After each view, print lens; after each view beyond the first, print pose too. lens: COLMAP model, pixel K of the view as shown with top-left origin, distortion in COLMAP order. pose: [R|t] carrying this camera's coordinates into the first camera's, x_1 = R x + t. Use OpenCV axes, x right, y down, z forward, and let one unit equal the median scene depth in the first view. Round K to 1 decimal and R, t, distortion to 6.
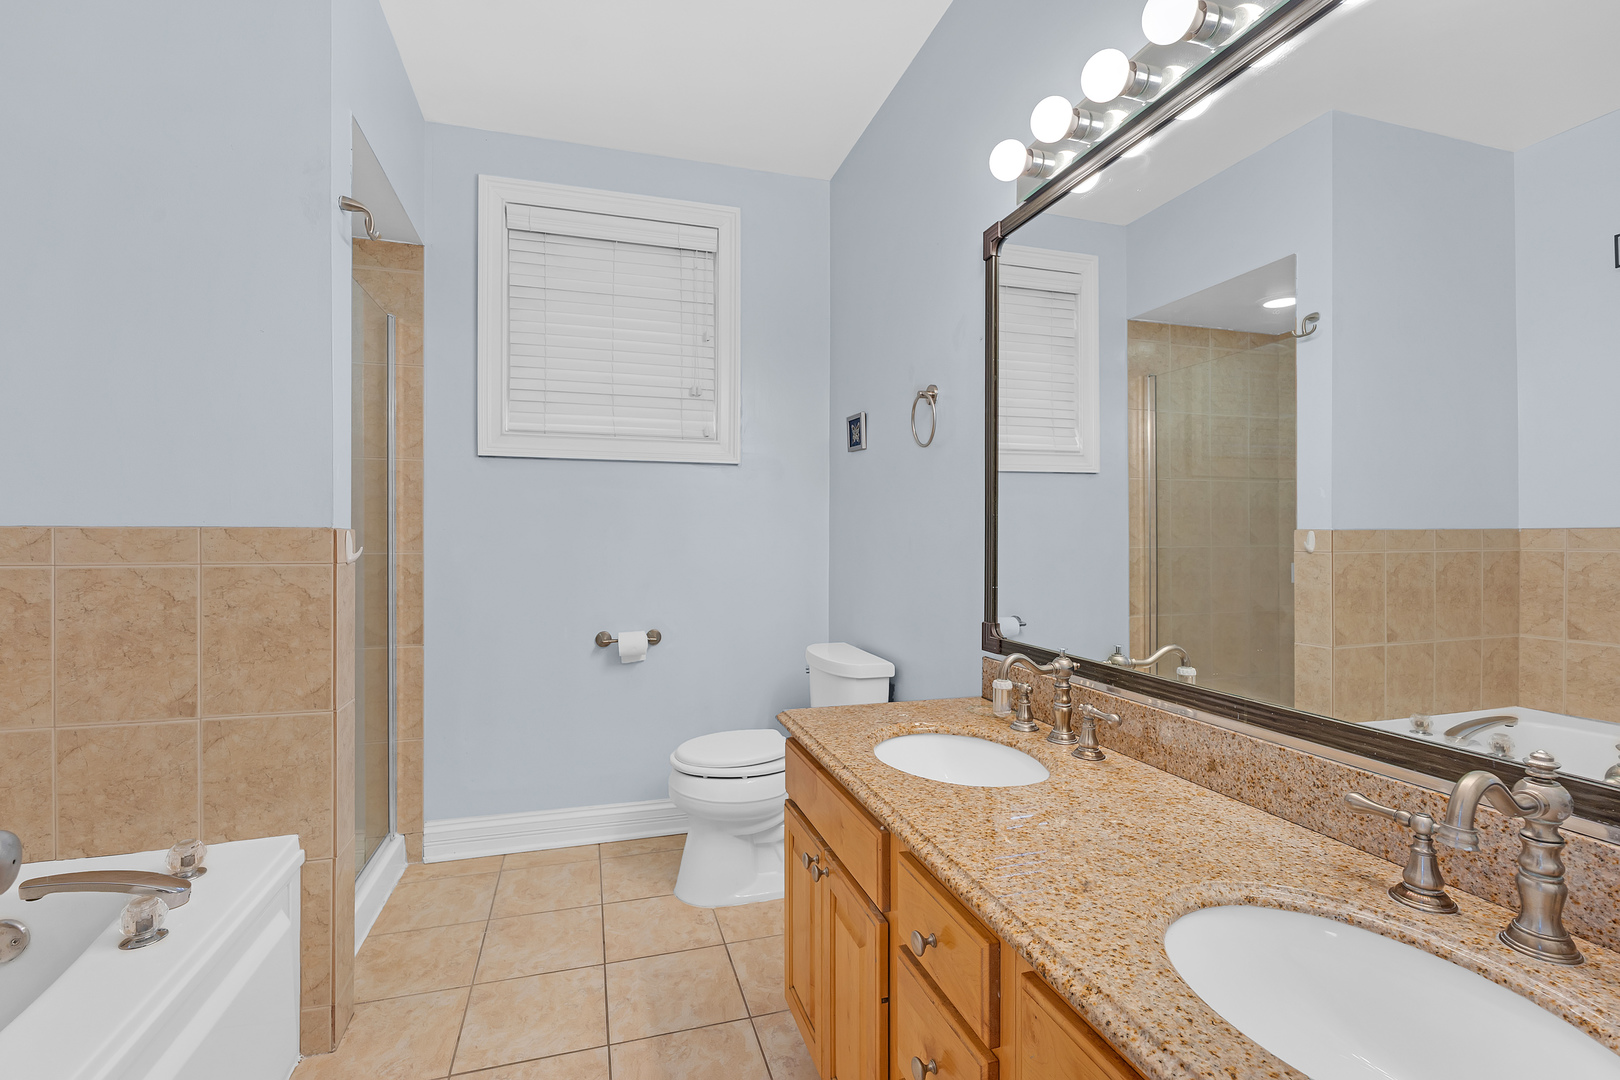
lens RADIAL K [[719.4, 0, 813.6], [0, 719.4, 536.6], [0, 0, 1]] dist [-0.009141, -0.000318]
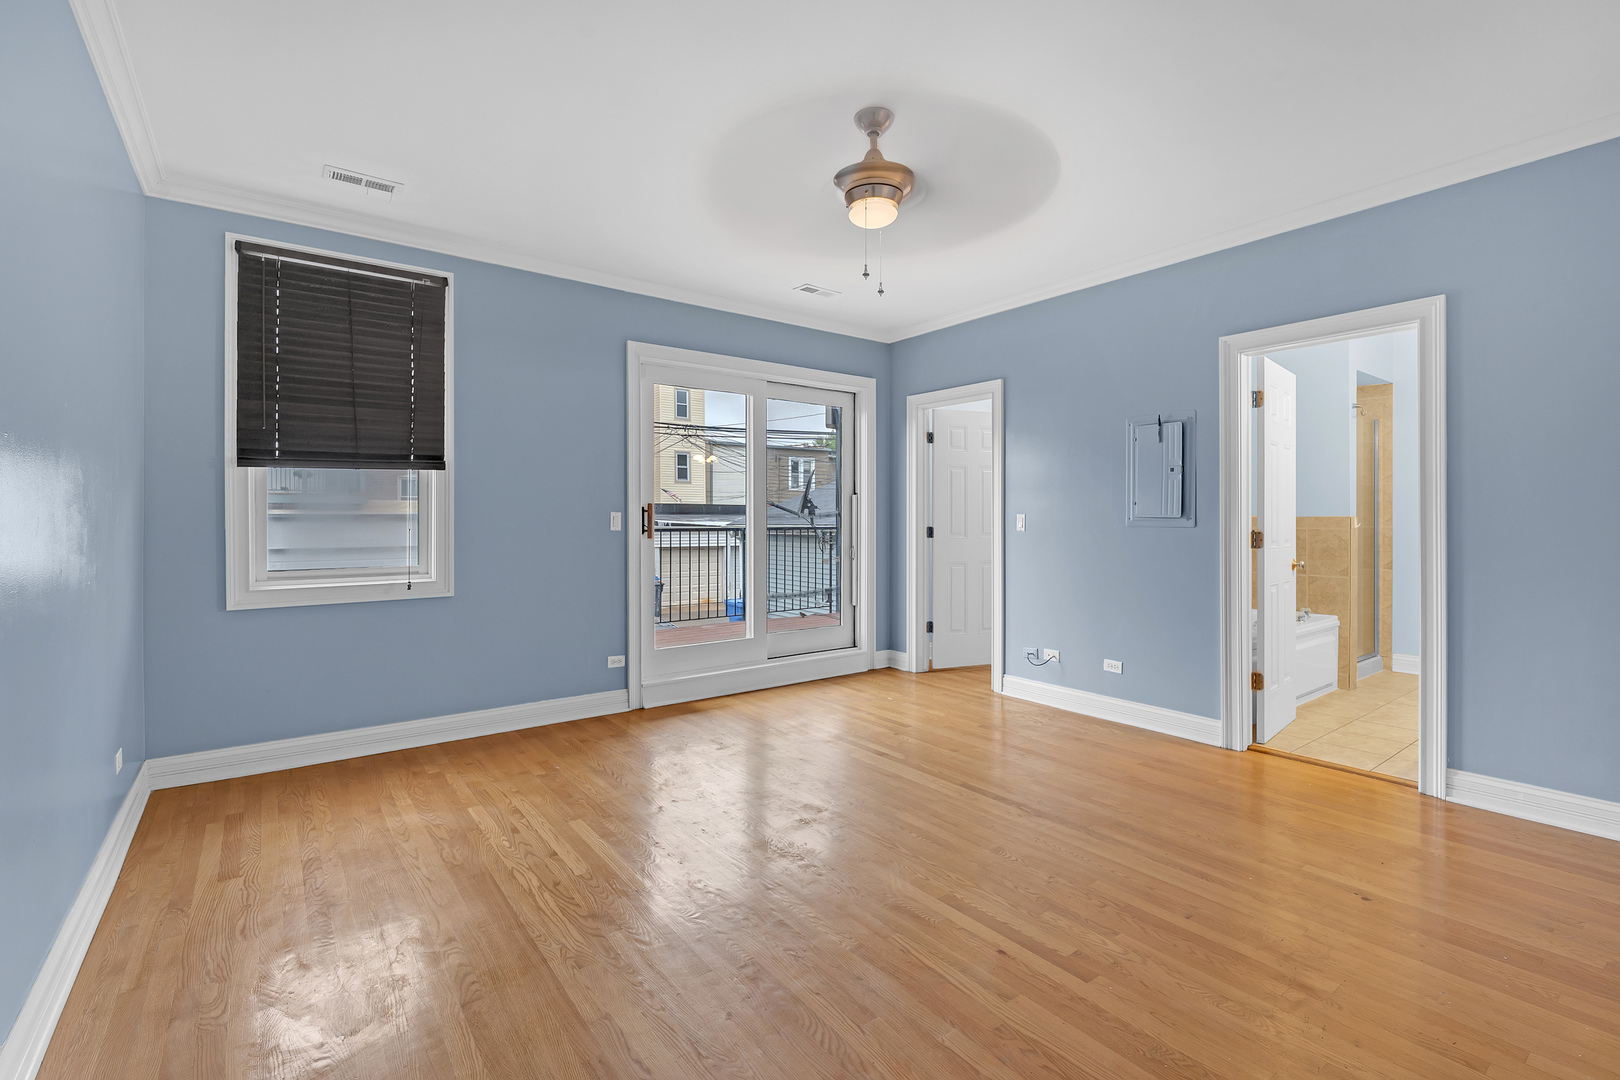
lens RADIAL K [[719.4, 0, 814.1], [0, 719.4, 526.3], [0, 0, 1]] dist [-0.009141, -0.000318]
pose [[0.334291, 0.005382, -0.942455, 1.022597], [0.004265, 0.999965, 0.007224, -0.001329], [0.942460, -0.006435, 0.334256, -1.541457]]
